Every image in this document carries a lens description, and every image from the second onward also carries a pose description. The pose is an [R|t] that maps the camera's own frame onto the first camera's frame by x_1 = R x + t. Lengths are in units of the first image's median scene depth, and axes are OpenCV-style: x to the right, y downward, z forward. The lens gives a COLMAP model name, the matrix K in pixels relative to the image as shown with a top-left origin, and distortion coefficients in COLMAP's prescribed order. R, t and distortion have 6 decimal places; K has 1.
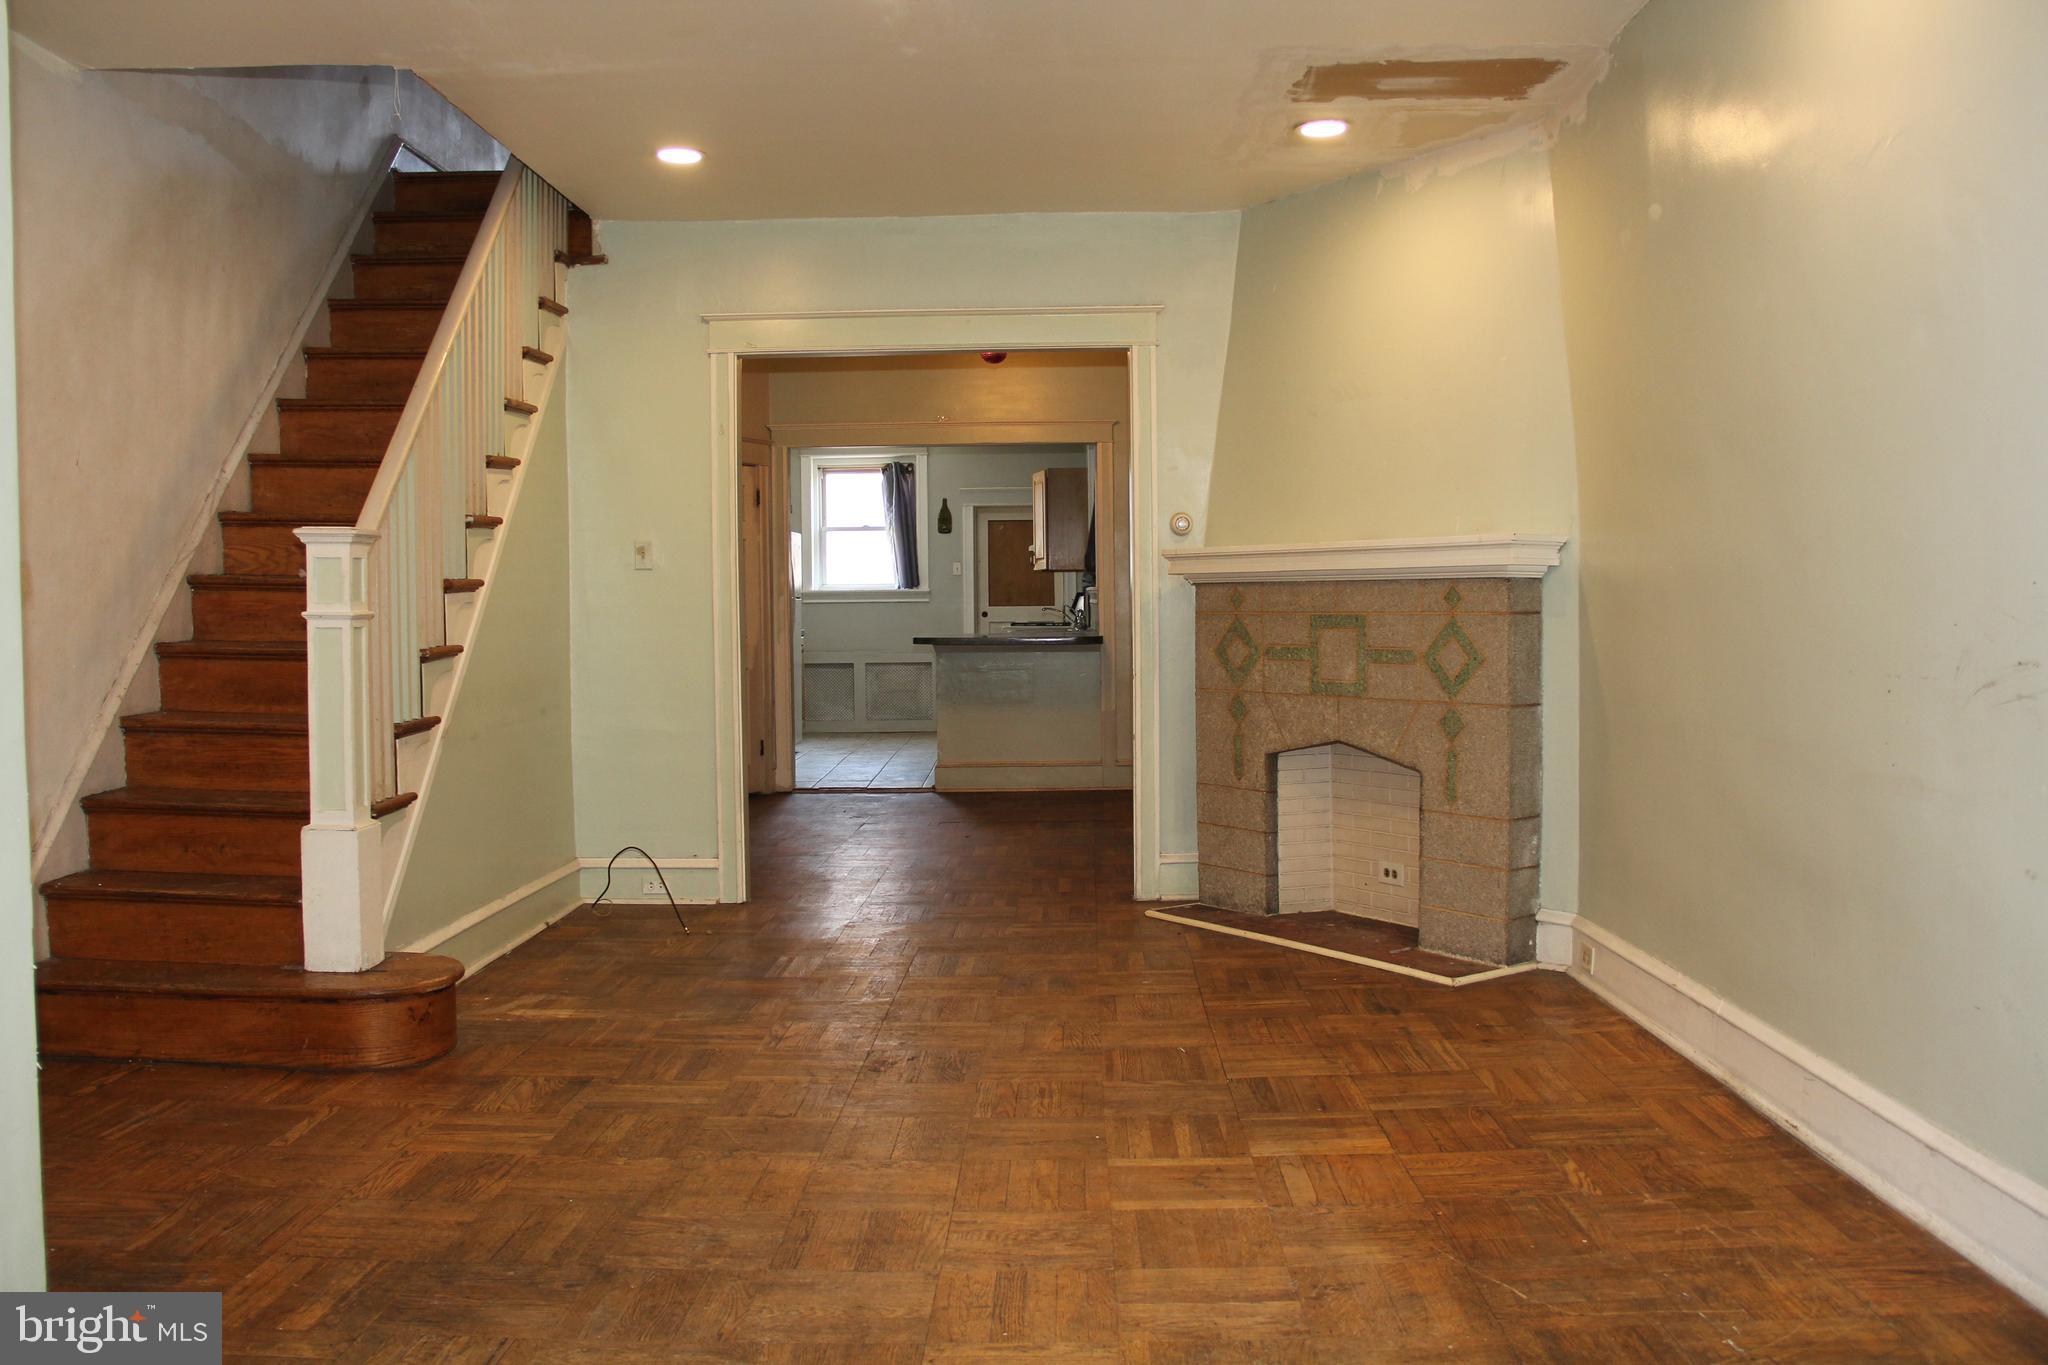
lens RADIAL K [[1721.3, 0, 1024.0], [0, 1721.3, 682.5], [0, 0, 1]] dist [-0.173885, 0.142491]
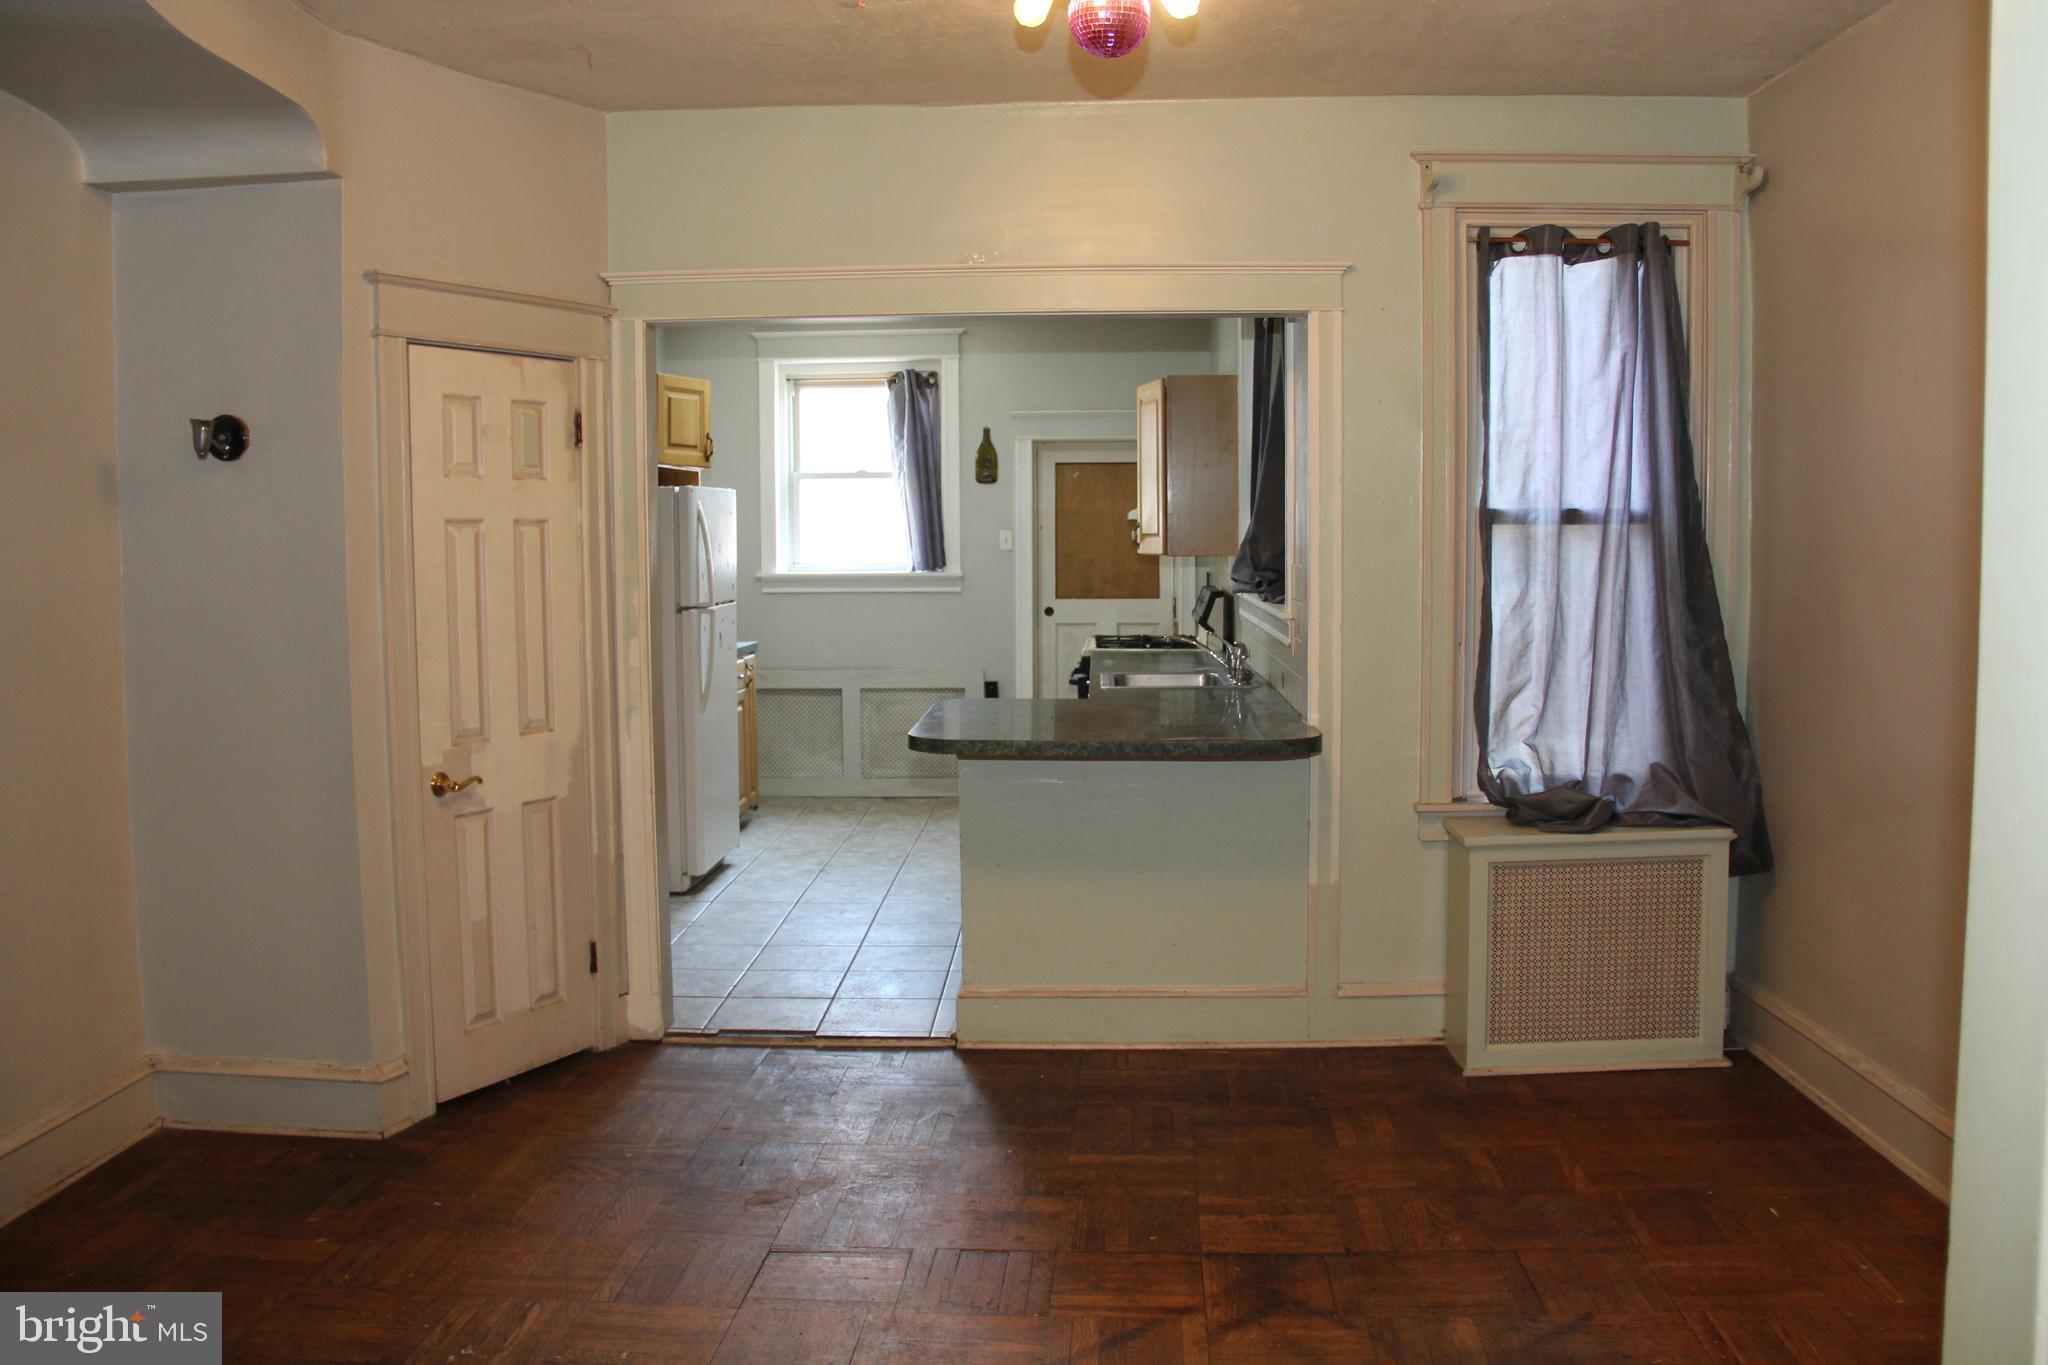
lens RADIAL K [[1721.3, 0, 1024.0], [0, 1721.3, 682.5], [0, 0, 1]] dist [-0.173885, 0.142491]
pose [[0.999582, 0.007201, -0.027999, -0.014406], [-0.006013, 0.999089, 0.042260, -0.040868], [0.028278, -0.042074, 0.998714, 0.372374]]
